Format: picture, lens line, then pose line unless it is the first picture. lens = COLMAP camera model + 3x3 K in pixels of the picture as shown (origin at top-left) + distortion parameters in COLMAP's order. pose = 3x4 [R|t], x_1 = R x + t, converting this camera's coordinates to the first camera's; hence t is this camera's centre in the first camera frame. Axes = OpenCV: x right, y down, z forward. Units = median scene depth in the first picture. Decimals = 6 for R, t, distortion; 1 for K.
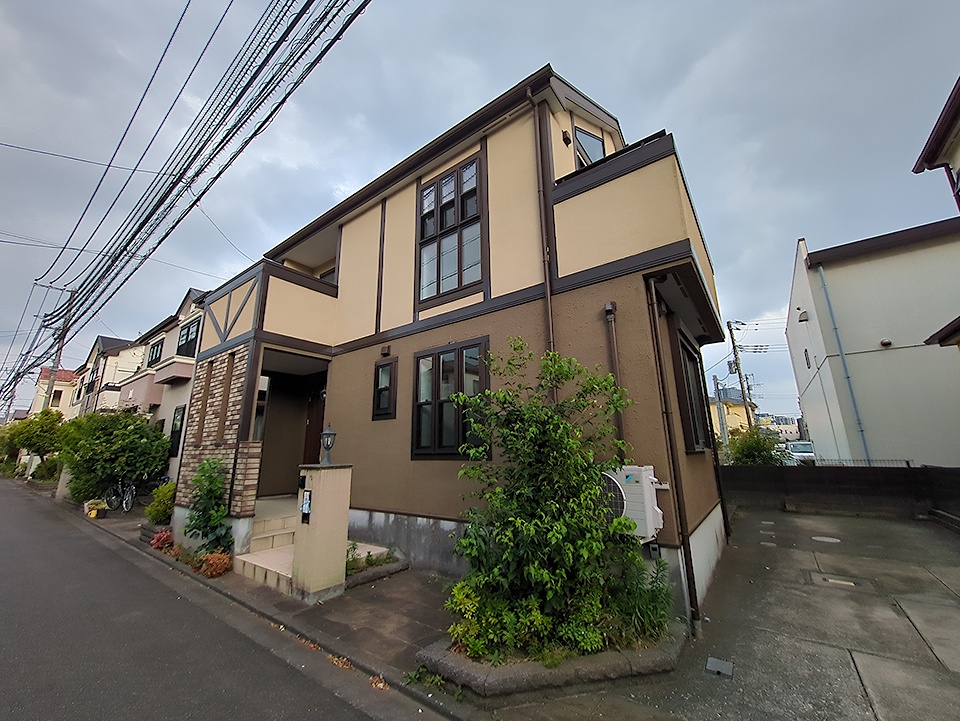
lens RADIAL K [[376.4, 0, 481.1], [0, 376.4, 358.6], [0, 0, 1]] dist [-0.000767, 0.000918]
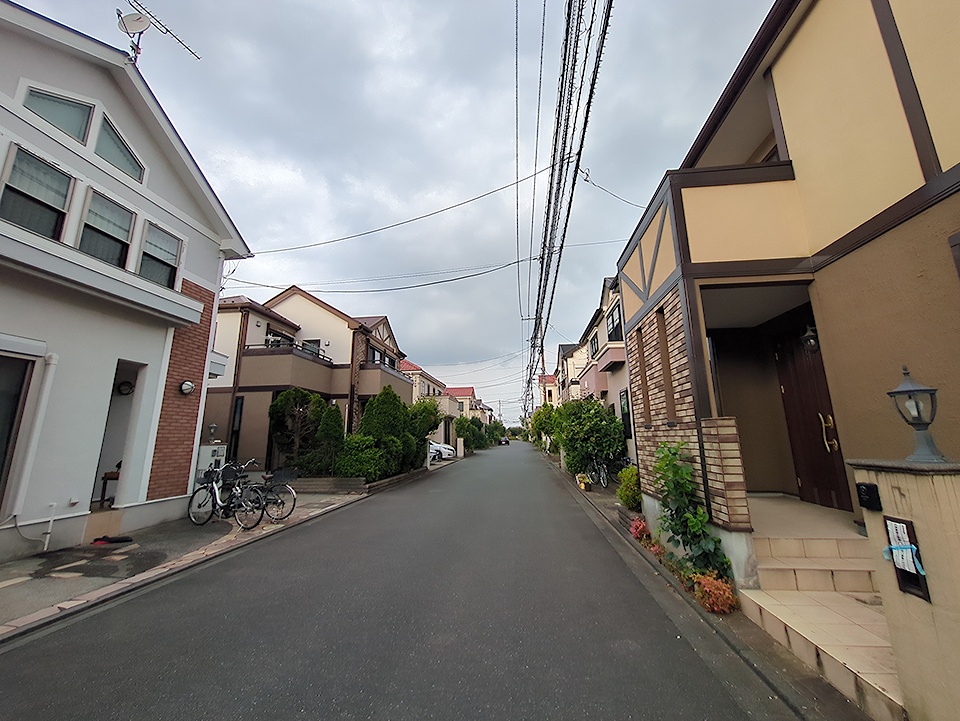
lens RADIAL K [[376.4, 0, 484.3], [0, 376.4, 359.7], [0, 0, 1]] dist [-0.000767, 0.000918]
pose [[0.513376, -0.166533, -0.841850, -0.214872], [0.207491, 0.975972, -0.066533, 0.067901], [0.832702, -0.140520, 0.535595, 0.272060]]
